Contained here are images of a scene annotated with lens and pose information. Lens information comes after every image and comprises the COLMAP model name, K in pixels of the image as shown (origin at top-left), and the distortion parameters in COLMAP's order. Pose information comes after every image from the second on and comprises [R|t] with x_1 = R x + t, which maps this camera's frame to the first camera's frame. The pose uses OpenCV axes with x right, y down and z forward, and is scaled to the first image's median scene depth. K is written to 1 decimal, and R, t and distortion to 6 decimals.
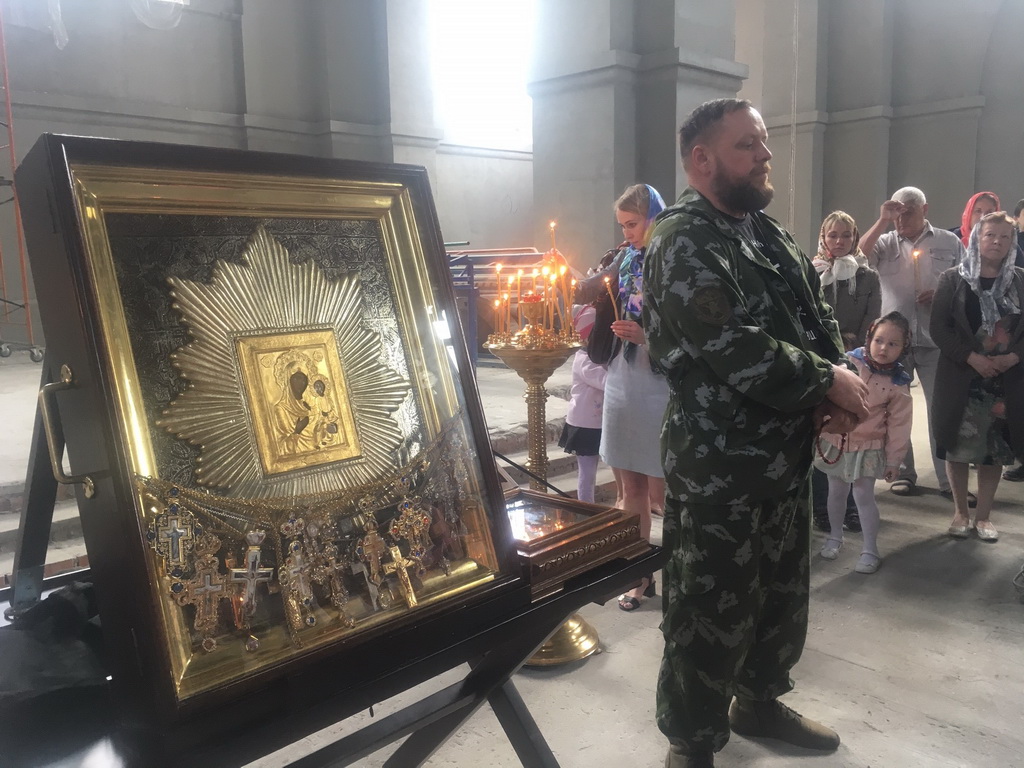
lens RADIAL K [[865.7, 0, 511.5], [0, 865.7, 378.2], [0, 0, 1]] dist [0.069388, -0.099777]
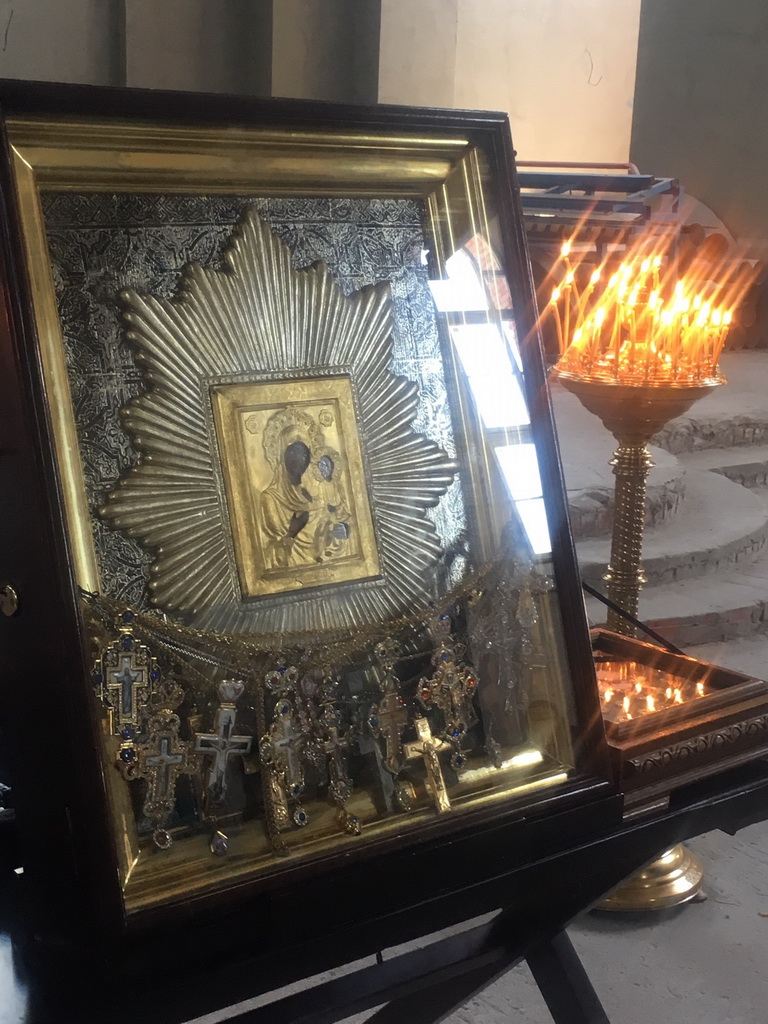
lens RADIAL K [[1586.7, 0, 377.2], [0, 1586.7, 510.4], [0, 0, 1]] dist [0.022243, 0.000000]
pose [[0.991323, 0.080685, -0.103775, -0.057552], [-0.071622, 0.993517, 0.088284, -0.064889], [0.110225, -0.080085, 0.990675, -0.174162]]
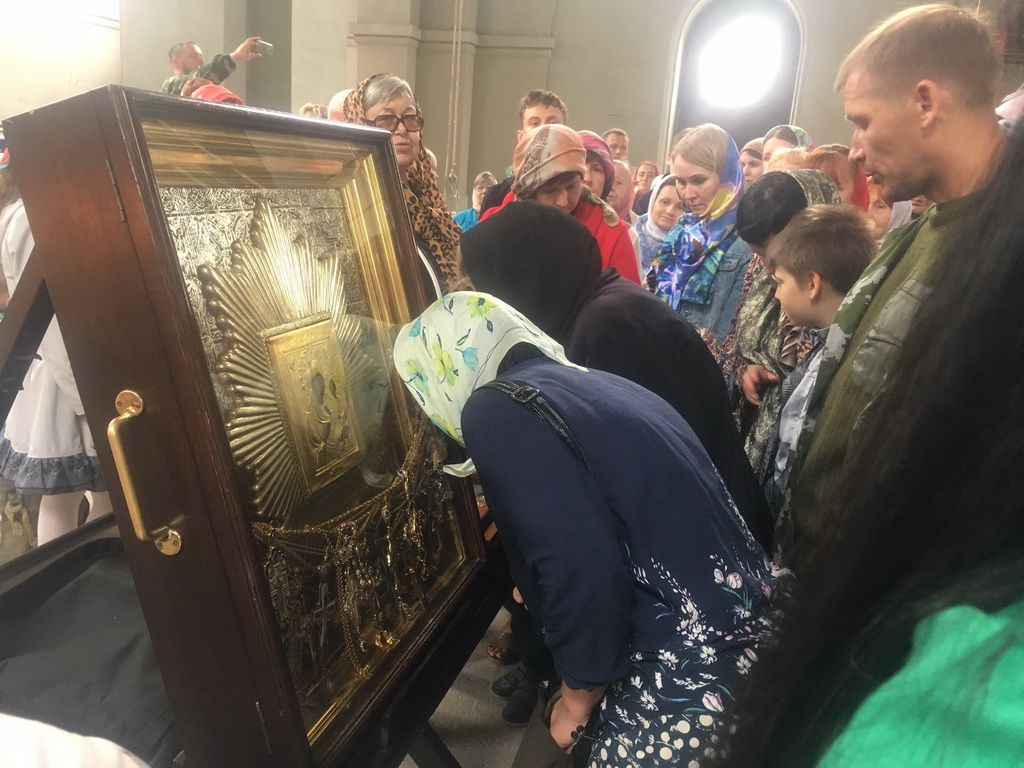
lens RADIAL K [[865.7, 0, 505.4], [0, 865.7, 383.5], [0, 0, 1]] dist [0.069388, -0.099777]
pose [[0.878269, -0.023920, 0.477568, -0.493550], [-0.034174, 0.993054, 0.112588, -0.101158], [-0.476944, -0.115203, 0.871351, 0.137131]]
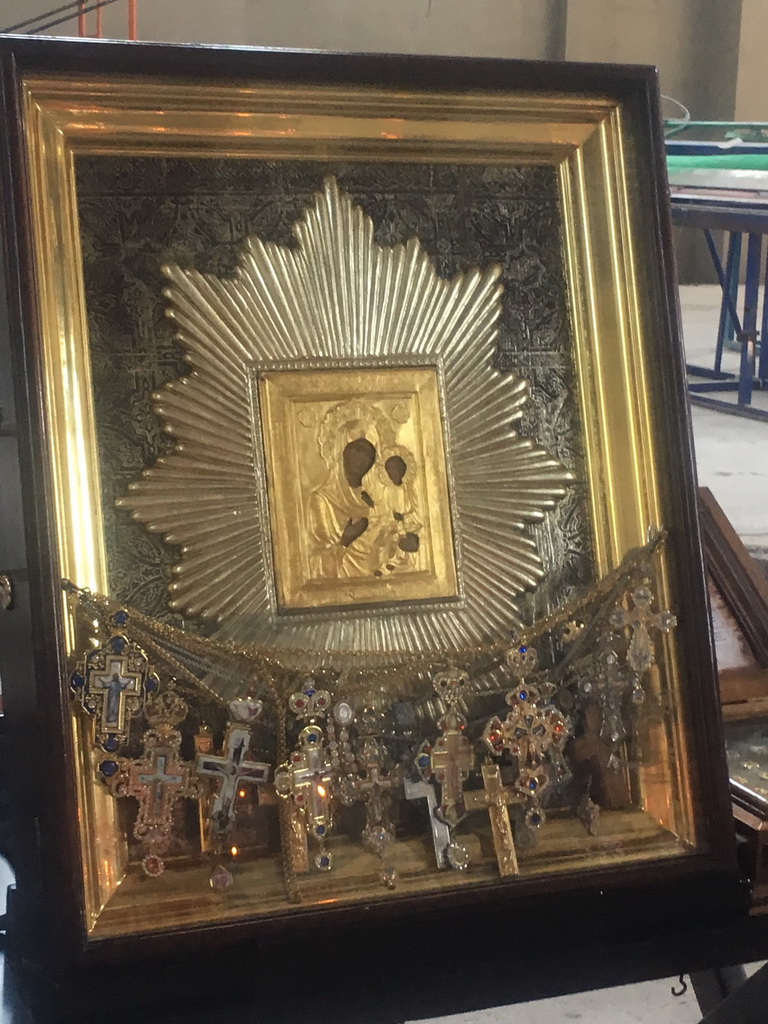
lens RADIAL K [[1894.5, 0, 385.9], [0, 1894.5, 512.9], [0, 0, 1]] dist [-0.008308, 0.000000]
pose [[0.922669, 0.122612, -0.365579, 0.231813], [-0.098284, 0.991564, 0.084509, -0.065378], [0.372857, -0.042043, 0.926936, -0.156078]]
